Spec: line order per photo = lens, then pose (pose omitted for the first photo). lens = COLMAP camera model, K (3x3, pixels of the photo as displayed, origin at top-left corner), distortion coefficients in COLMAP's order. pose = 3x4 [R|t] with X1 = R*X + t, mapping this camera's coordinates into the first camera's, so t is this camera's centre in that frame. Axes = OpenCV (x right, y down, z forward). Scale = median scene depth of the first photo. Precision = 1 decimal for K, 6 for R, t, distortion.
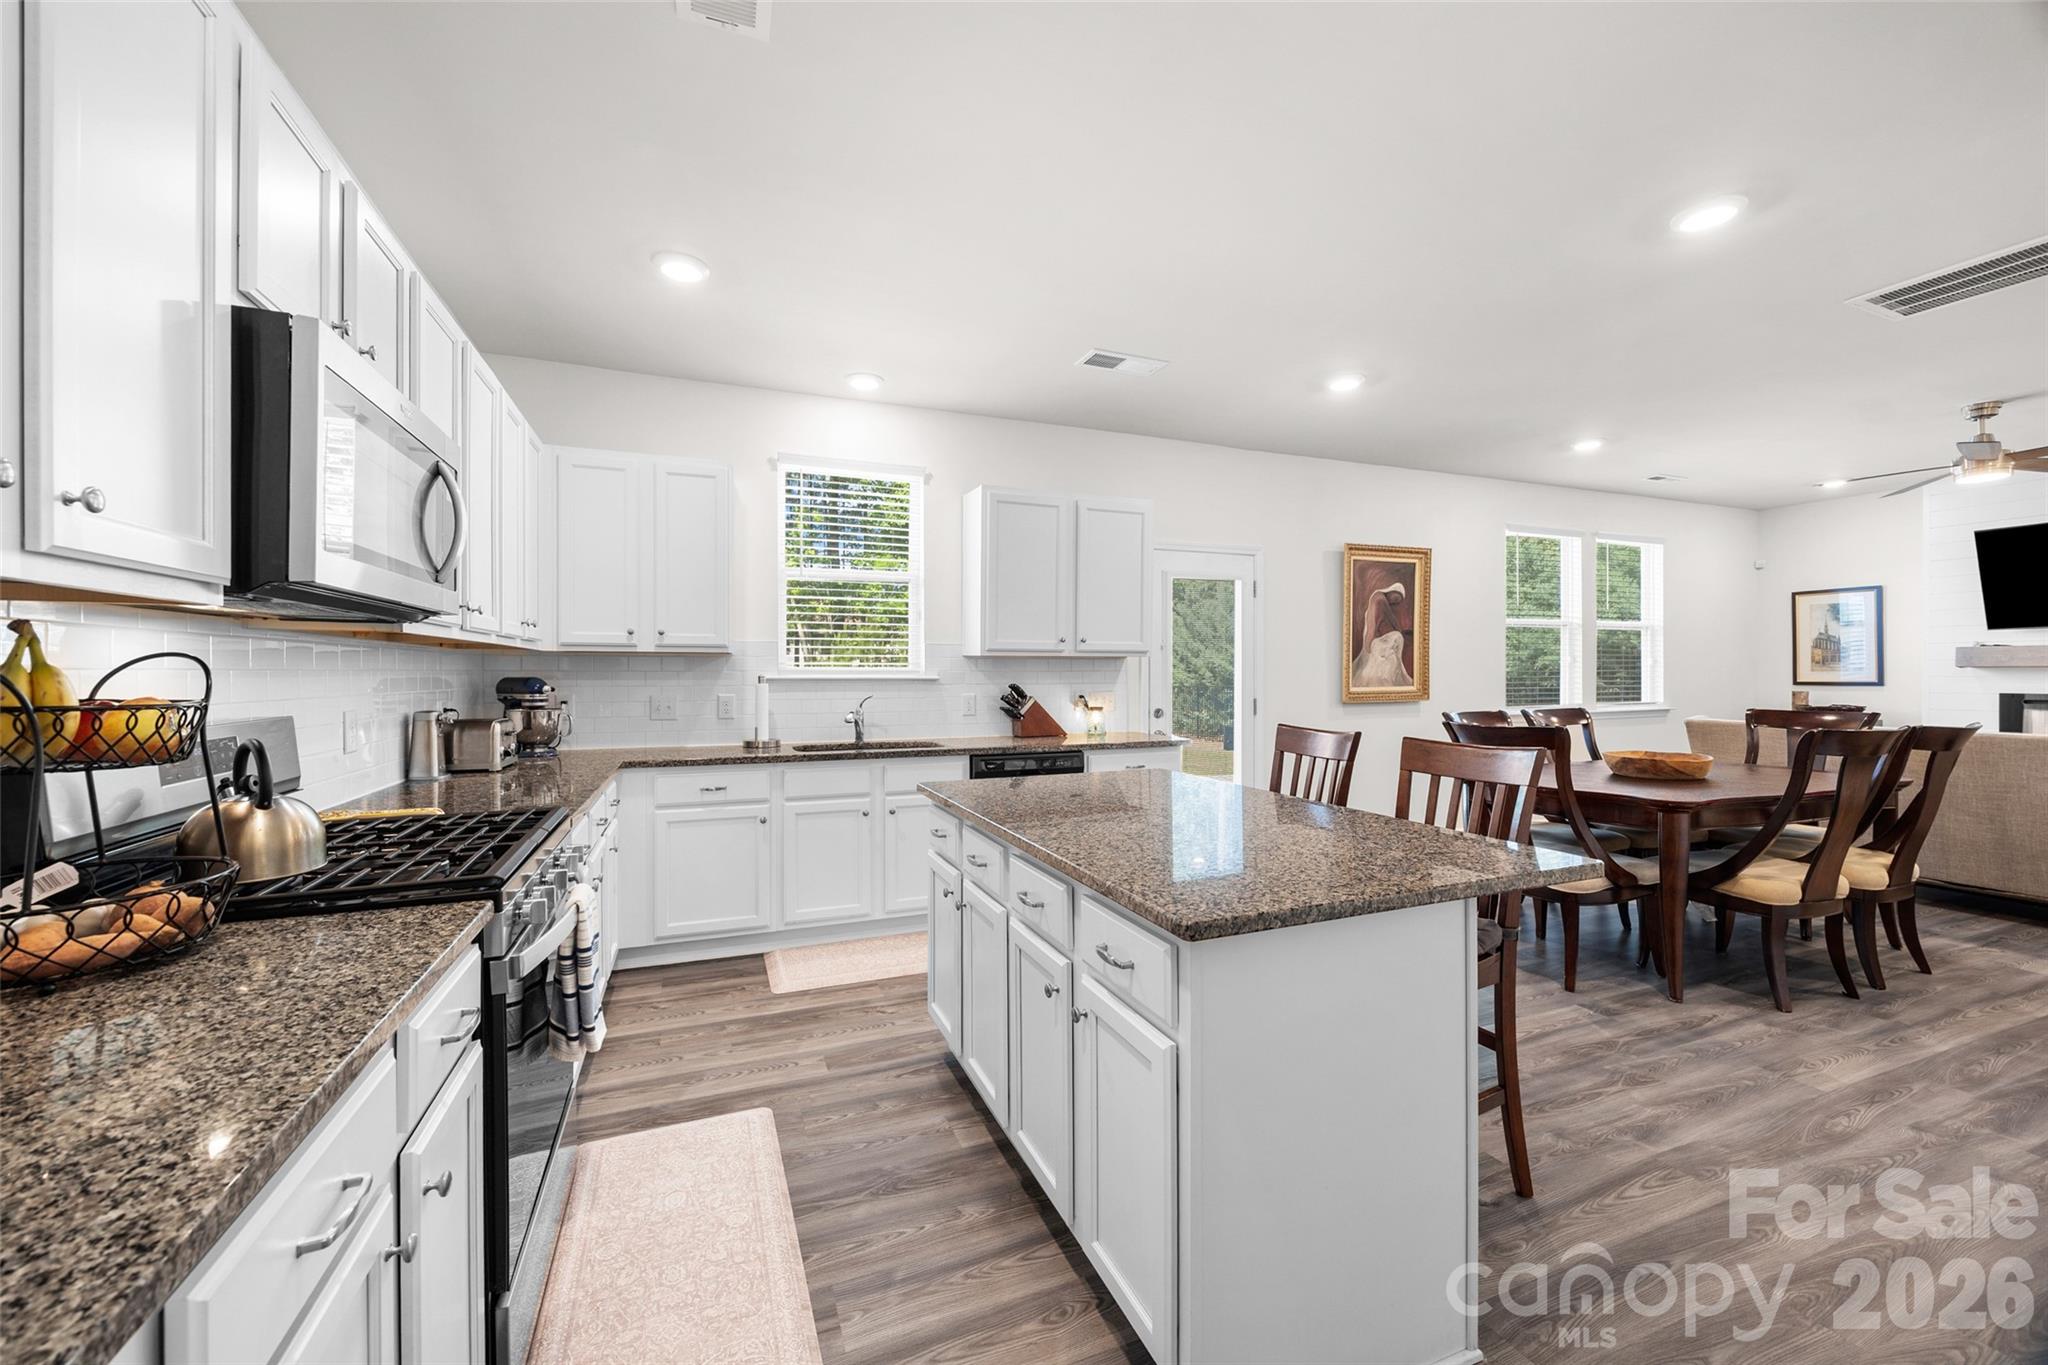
lens RADIAL K [[795.8, 0, 993.4], [0, 795.8, 676.7], [0, 0, 1]] dist [-0.000717, -0.000042]
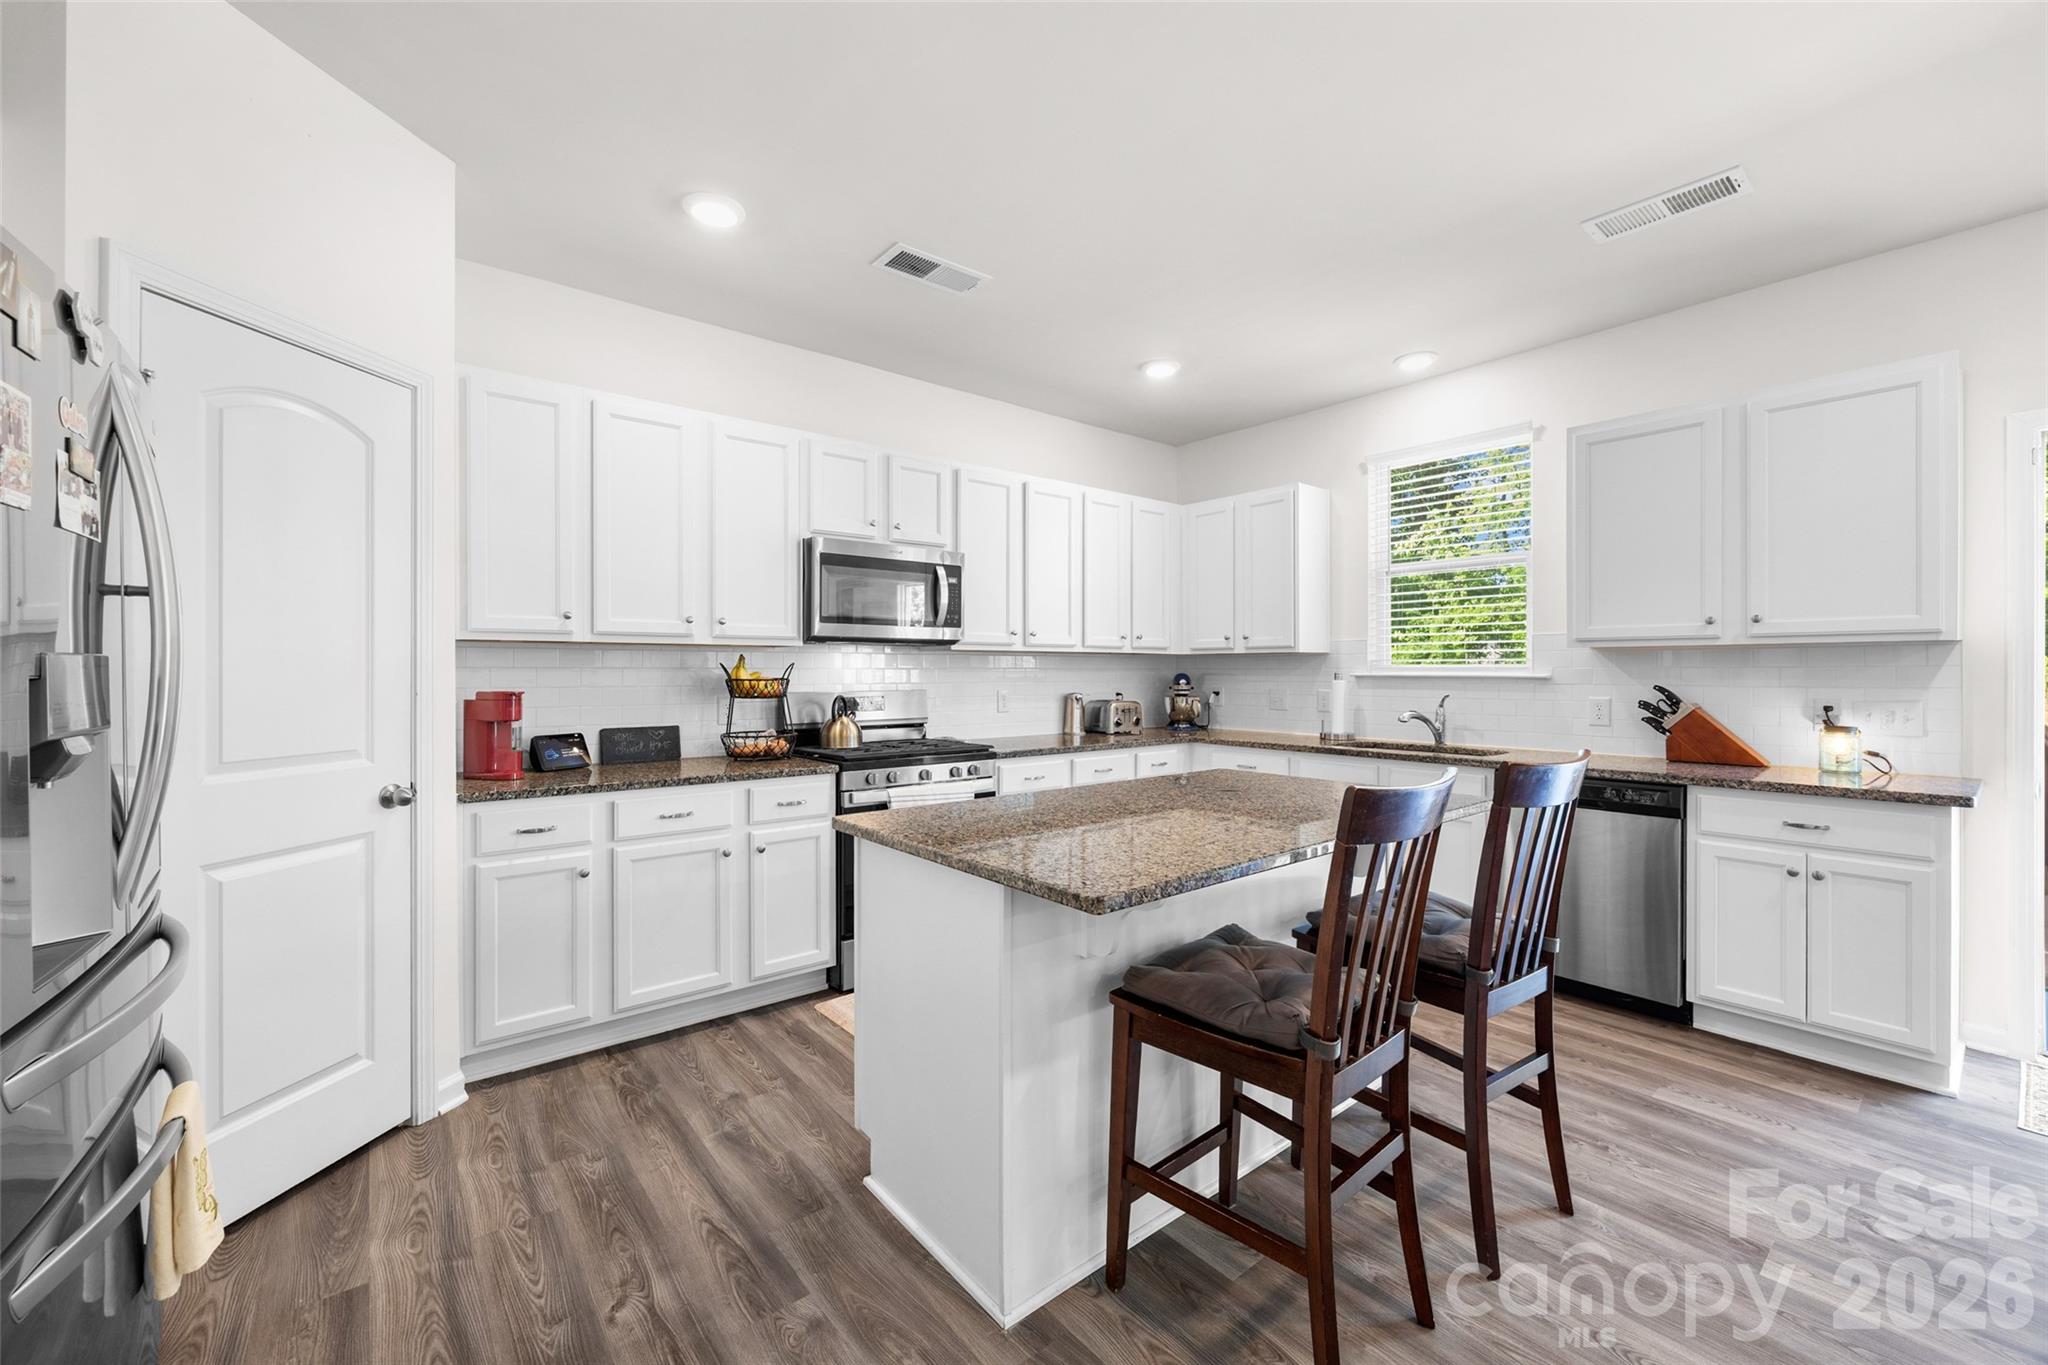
lens RADIAL K [[795.8, 0, 1055.6], [0, 795.8, 675.6], [0, 0, 1]] dist [-0.000717, -0.000042]
pose [[0.335917, 0.005409, -0.941876, 0.527132], [-0.007248, 0.999969, 0.003158, 0.001498], [0.941864, 0.005766, 0.335945, 0.257867]]
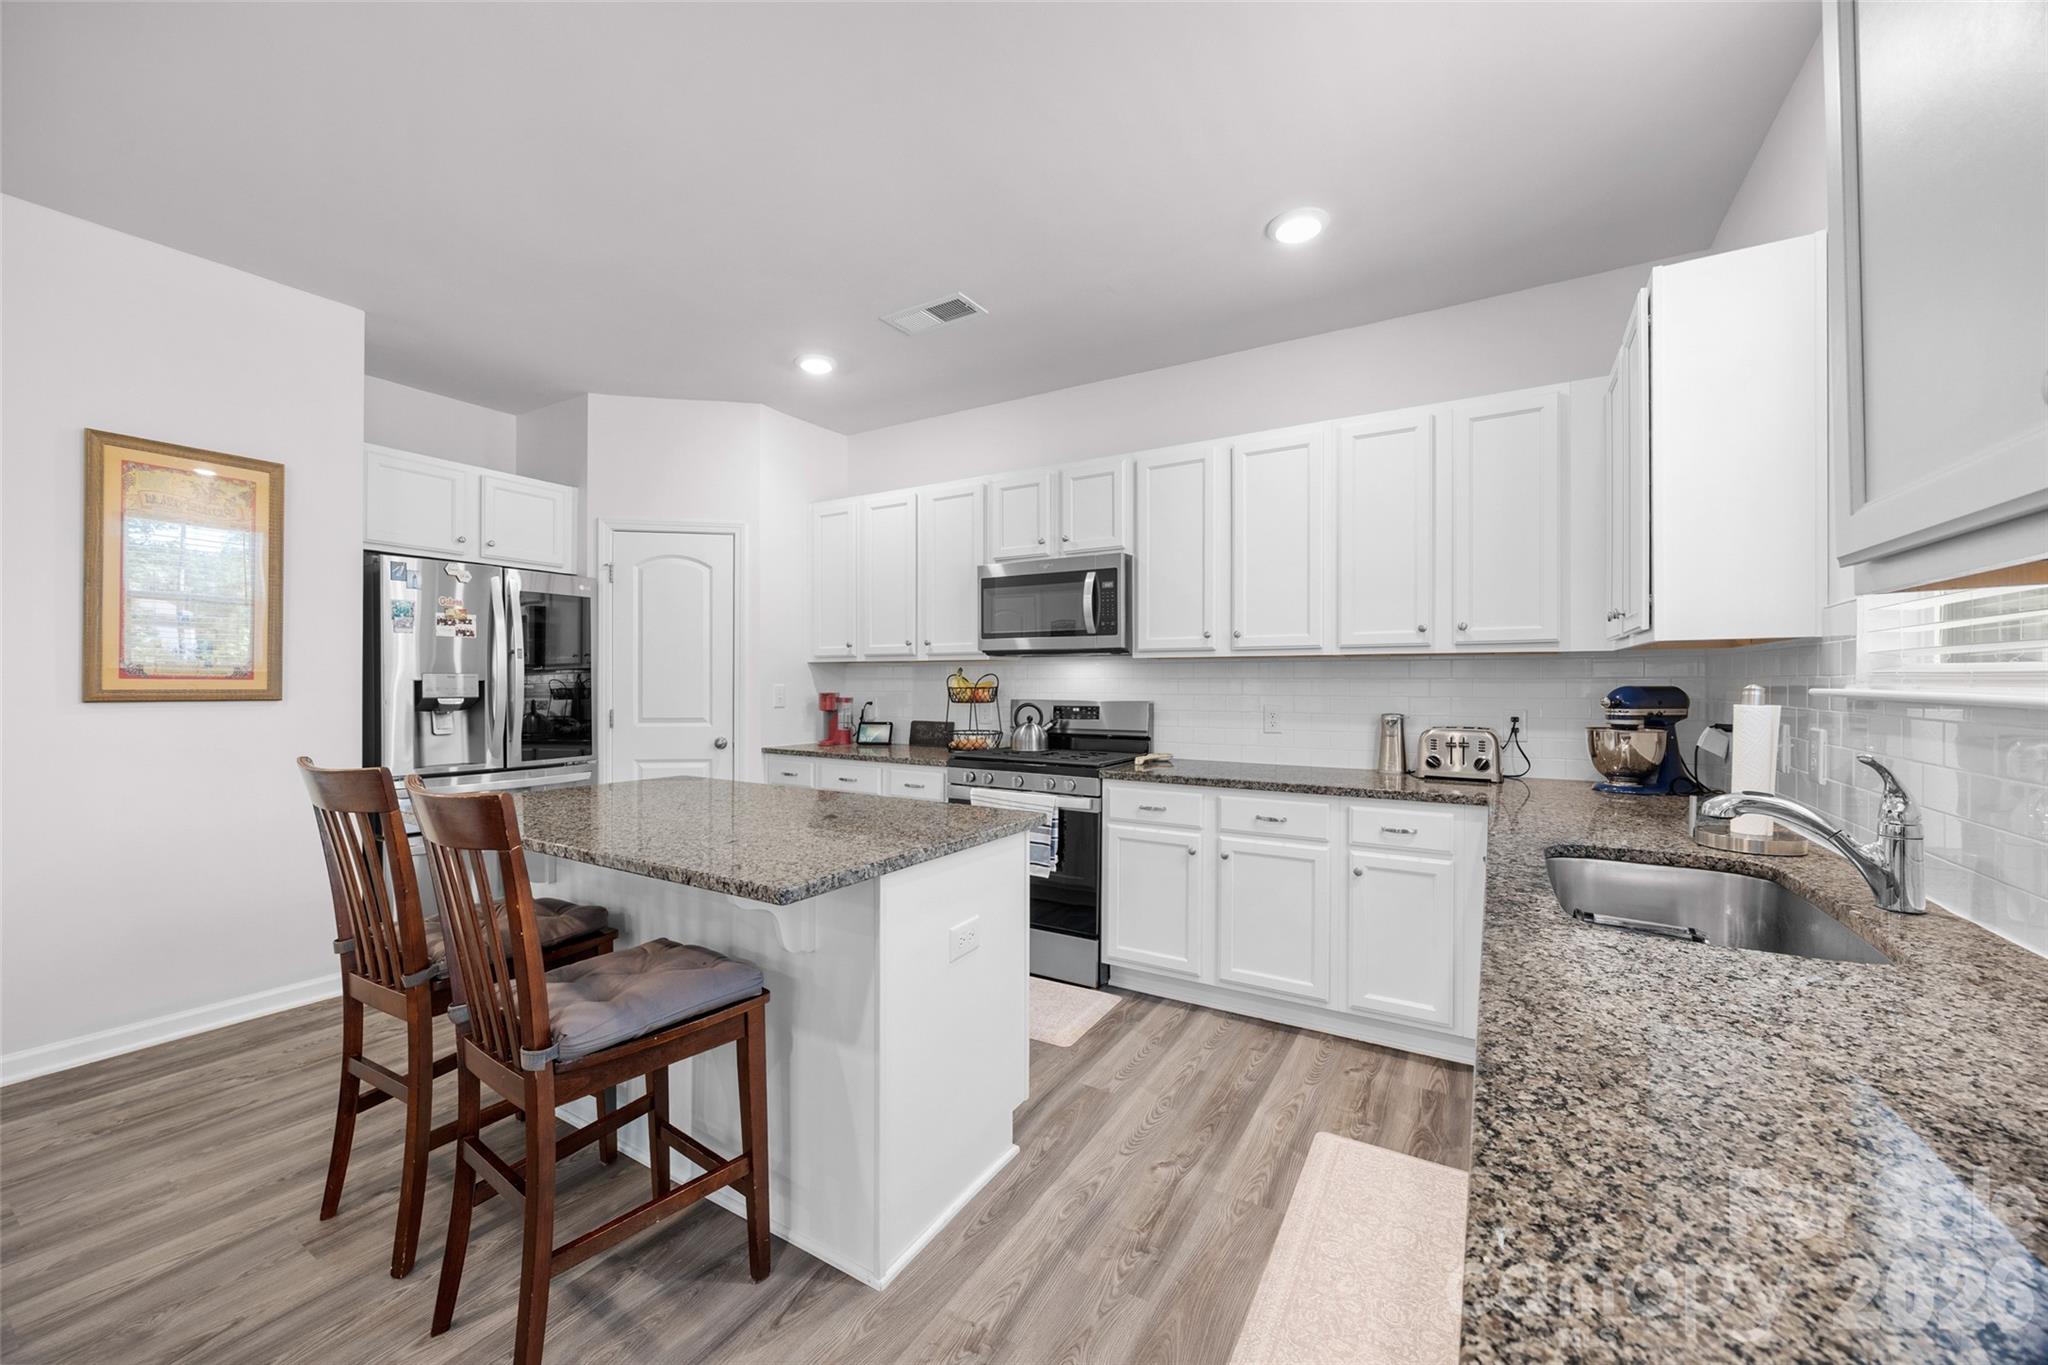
lens RADIAL K [[795.8, 0, 1019.3], [0, 795.8, 684.1], [0, 0, 1]] dist [-0.000717, -0.000042]
pose [[-0.783376, 0.000706, -0.621548, 0.264219], [-0.005859, 0.999947, 0.008521, -0.002554], [0.621521, 0.010317, -0.783330, 0.980796]]
